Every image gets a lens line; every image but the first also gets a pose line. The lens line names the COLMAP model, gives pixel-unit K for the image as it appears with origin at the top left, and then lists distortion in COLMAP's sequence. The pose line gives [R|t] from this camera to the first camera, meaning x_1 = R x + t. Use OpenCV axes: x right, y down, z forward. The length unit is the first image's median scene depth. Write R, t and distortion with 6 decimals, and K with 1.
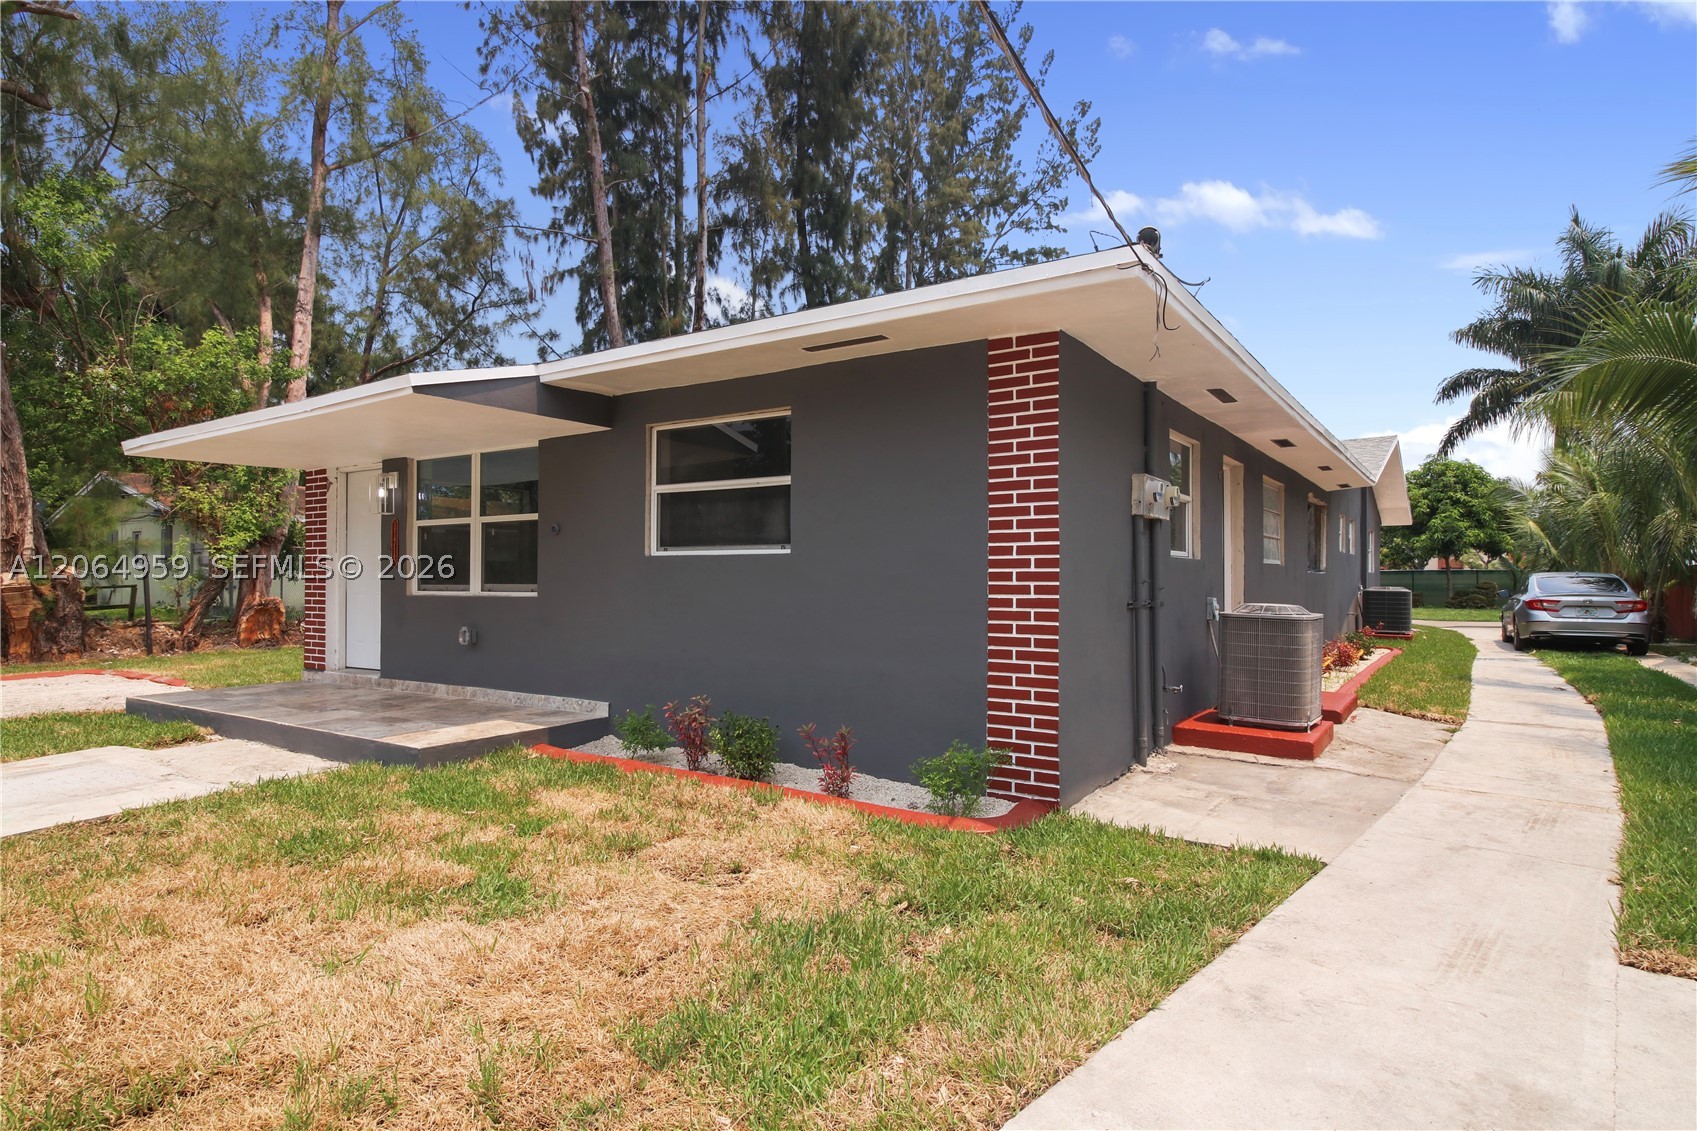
lens RADIAL K [[927.9, 0, 850.2], [0, 927.9, 567.8], [0, 0, 1]] dist [-0.006141, -0.002208]
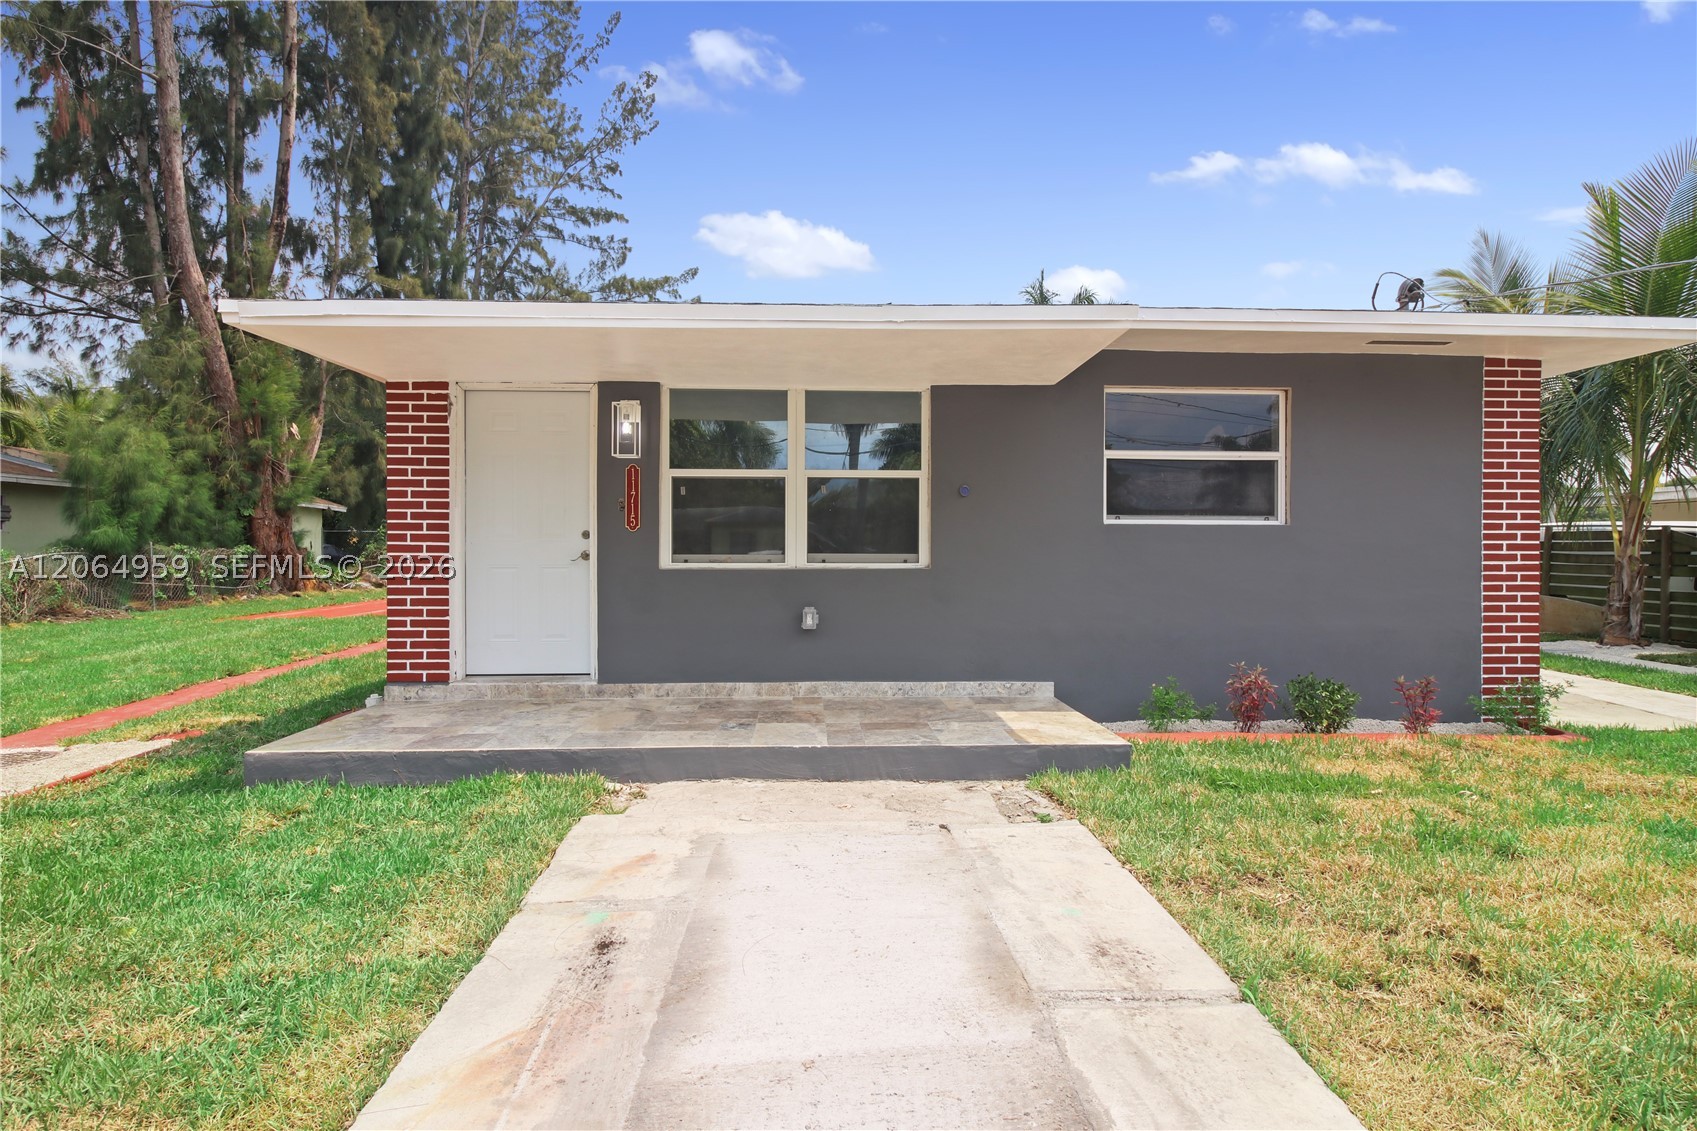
lens RADIAL K [[906.3, 0, 852.2], [0, 906.3, 551.8], [0, 0, 1]] dist [-0.002163, -0.000490]
pose [[0.805010, -0.001608, 0.593259, -0.826415], [-0.009725, 0.999826, 0.015907, 0.003025], [-0.593182, -0.018574, 0.804854, 0.340968]]
